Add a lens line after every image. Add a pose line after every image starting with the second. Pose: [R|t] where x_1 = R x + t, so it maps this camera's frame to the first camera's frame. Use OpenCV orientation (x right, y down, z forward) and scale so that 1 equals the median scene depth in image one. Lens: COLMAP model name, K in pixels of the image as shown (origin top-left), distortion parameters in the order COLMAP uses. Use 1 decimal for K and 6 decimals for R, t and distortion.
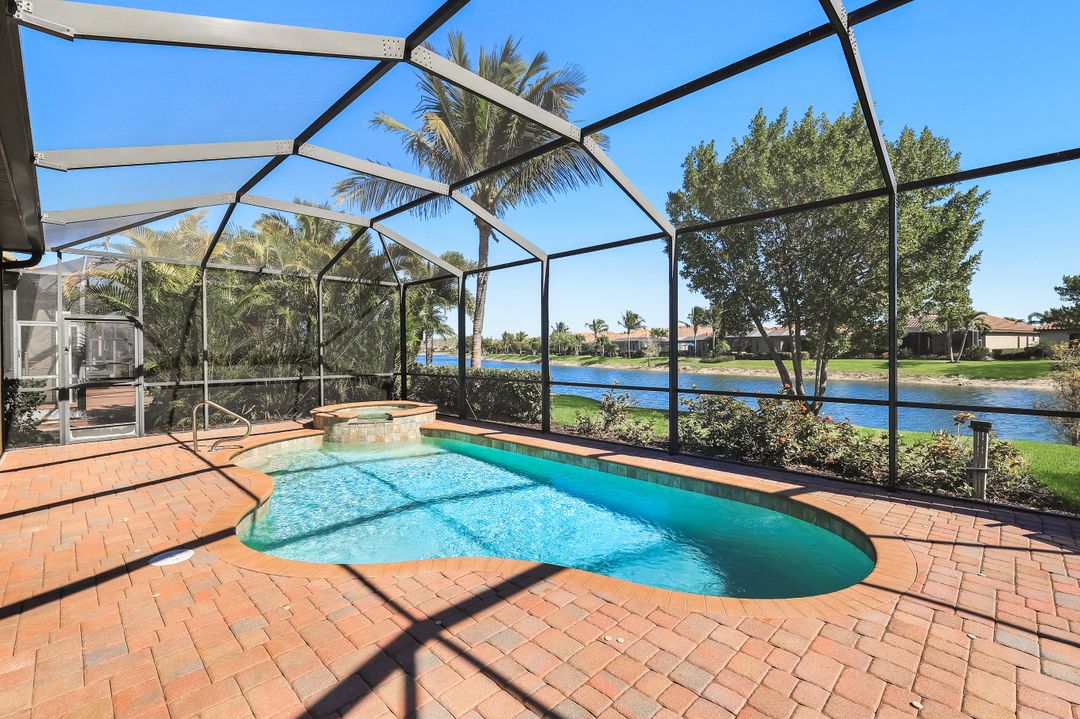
lens RADIAL K [[474.9, 0, 538.7], [0, 474.9, 351.7], [0, 0, 1]] dist [0.000012, 0.000135]
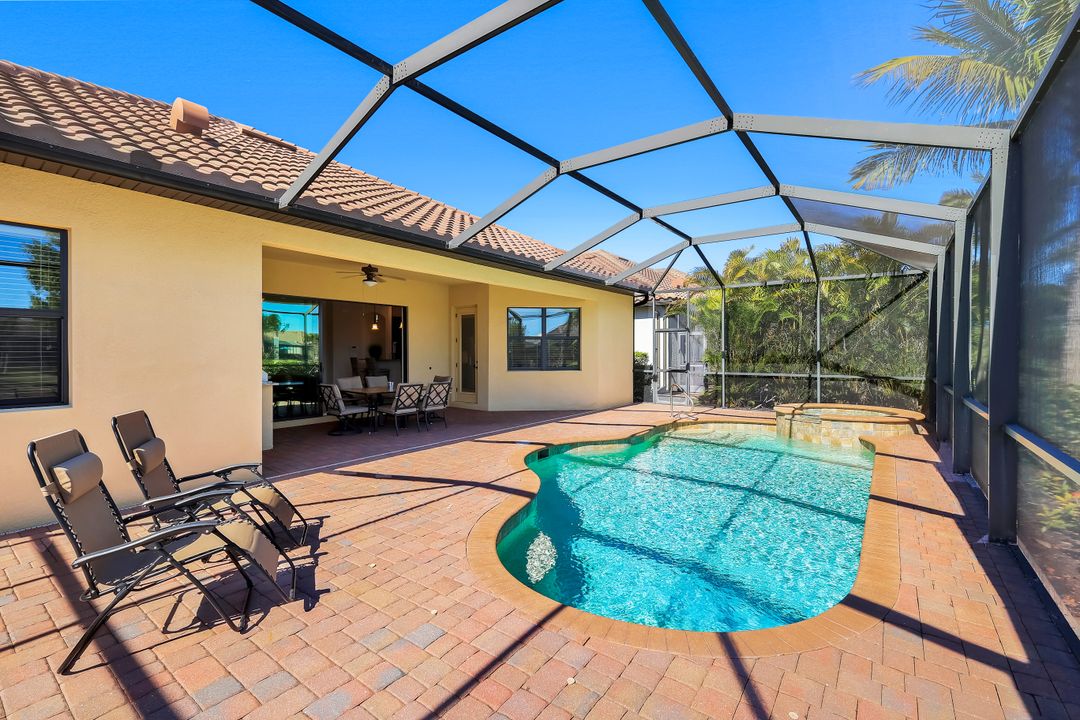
lens RADIAL K [[474.9, 0, 538.7], [0, 474.9, 352.2], [0, 0, 1]] dist [0.000012, 0.000135]
pose [[0.142968, 0.003736, -0.989720, 0.508209], [0.002121, 0.999989, 0.004081, -0.004062], [0.989725, -0.002683, 0.142958, 0.255080]]
